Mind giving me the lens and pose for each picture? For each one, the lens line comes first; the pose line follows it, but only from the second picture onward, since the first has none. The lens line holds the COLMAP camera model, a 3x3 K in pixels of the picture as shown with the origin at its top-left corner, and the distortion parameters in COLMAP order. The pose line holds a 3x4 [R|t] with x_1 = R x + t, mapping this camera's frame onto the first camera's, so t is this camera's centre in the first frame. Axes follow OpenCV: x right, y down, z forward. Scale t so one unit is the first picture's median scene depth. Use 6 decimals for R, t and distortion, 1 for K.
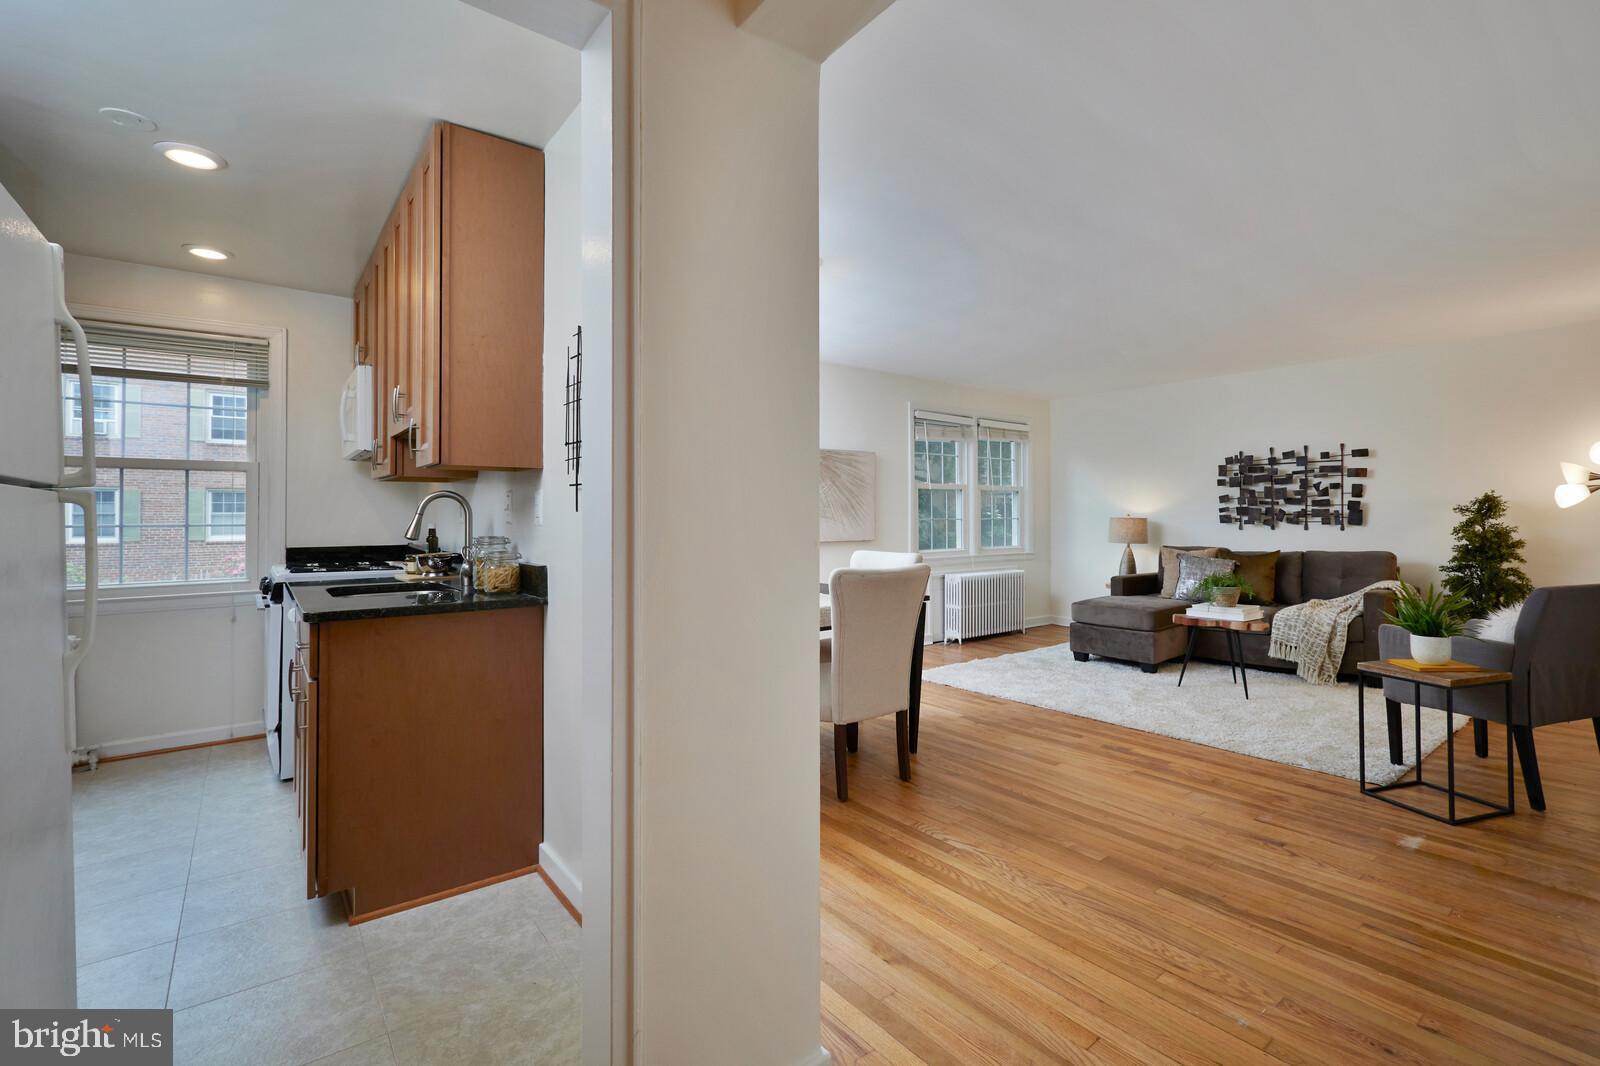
lens RADIAL K [[723.9, 0, 844.4], [0, 723.9, 504.0], [0, 0, 1]] dist [-0.001995, -0.000283]
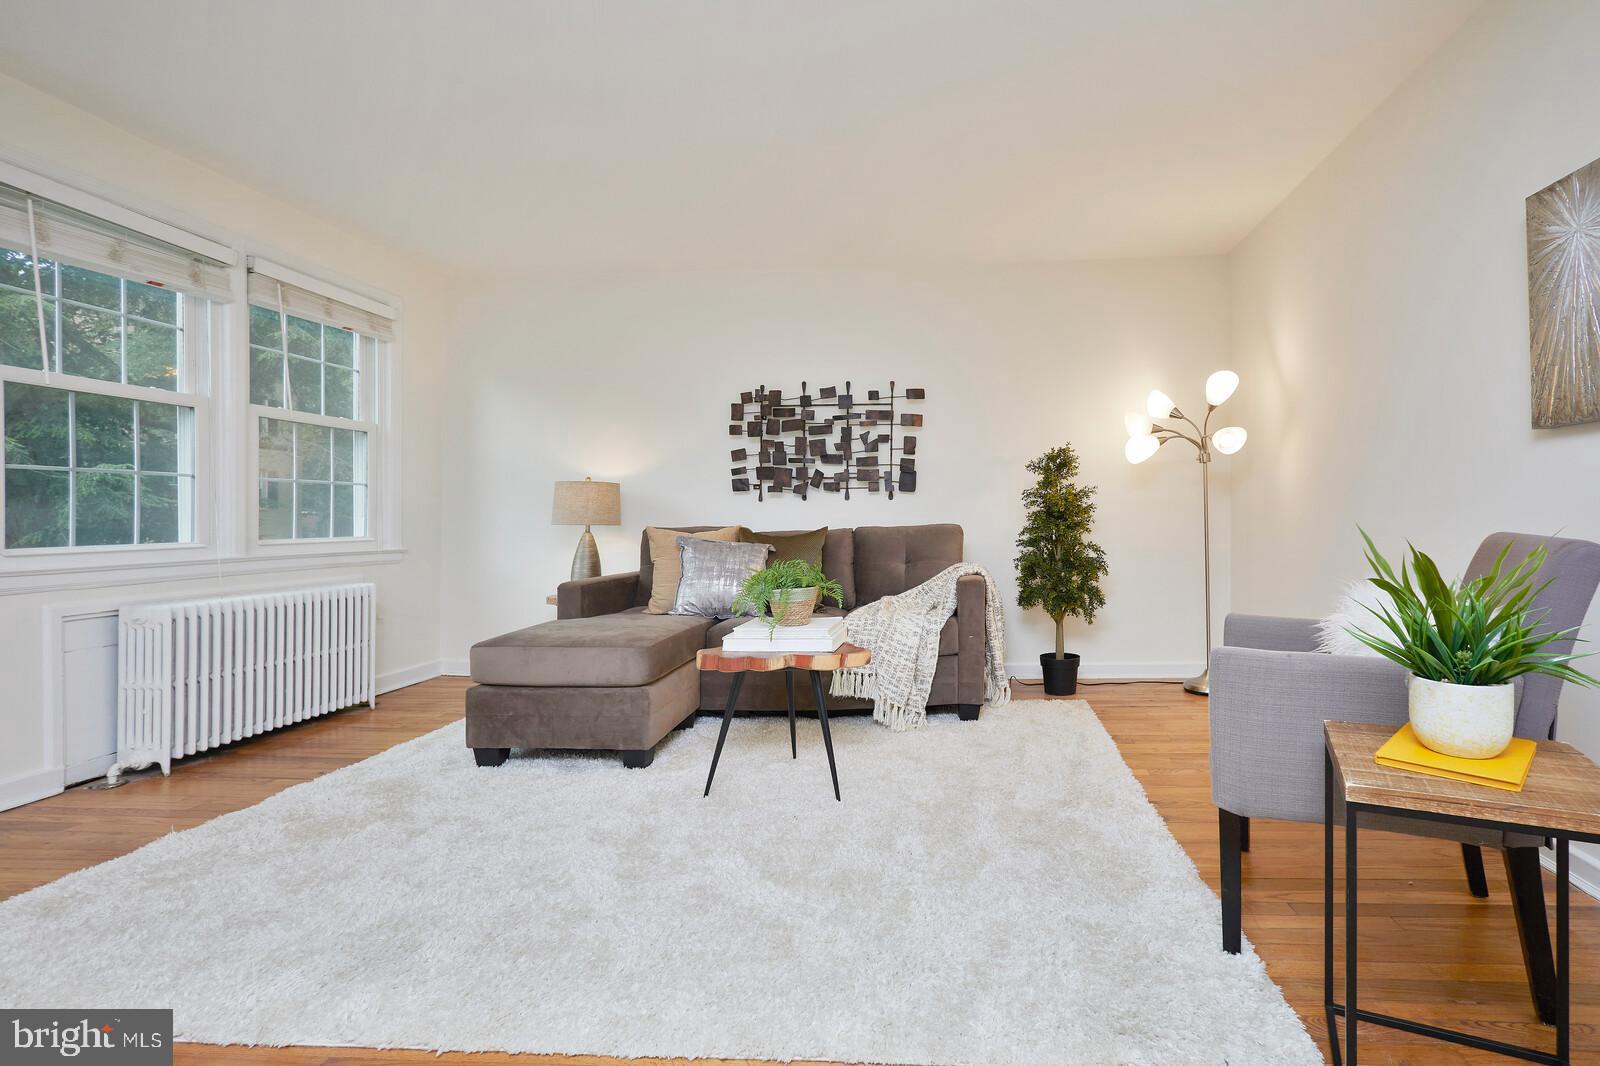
lens RADIAL K [[714.5, 0, 934.0], [0, 714.5, 510.7], [0, 0, 1]] dist [-0.003483, -0.000788]
pose [[0.661050, 0.006661, 0.750312, 0.170475], [-0.009377, 0.999956, -0.000615, 0.048182], [-0.750283, -0.006629, 0.661083, 0.484832]]
